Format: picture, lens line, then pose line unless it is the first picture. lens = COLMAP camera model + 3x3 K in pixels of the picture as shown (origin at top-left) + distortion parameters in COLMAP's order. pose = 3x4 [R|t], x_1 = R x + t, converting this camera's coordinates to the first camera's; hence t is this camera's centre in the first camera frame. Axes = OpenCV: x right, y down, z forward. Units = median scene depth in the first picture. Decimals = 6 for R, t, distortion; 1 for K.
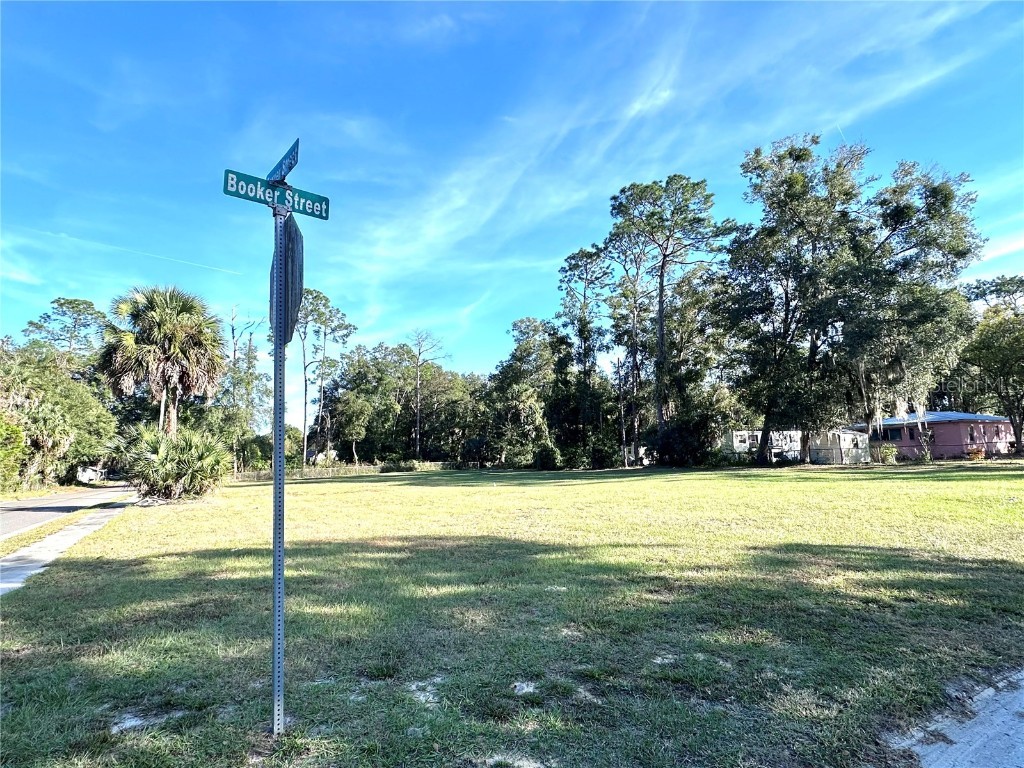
lens RADIAL K [[545.9, 0, 511.6], [0, 545.9, 398.5], [0, 0, 1]] dist [0.000388, -0.021097]
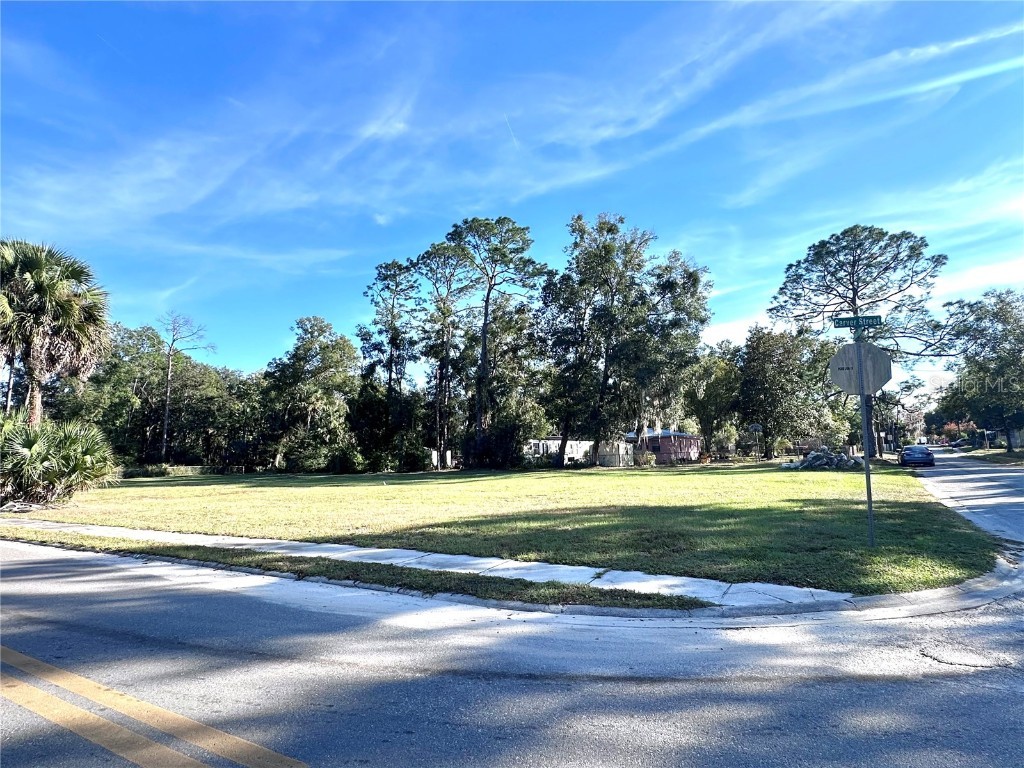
lens RADIAL K [[527.6, 0, 509.6], [0, 527.6, 388.5], [0, 0, 1]] dist [-0.071966, 0.023684]
pose [[0.861799, 0.068582, 0.502593, -0.157848], [-0.053028, 0.997570, -0.045196, 0.002840], [-0.504471, 0.012298, 0.863341, 0.025058]]
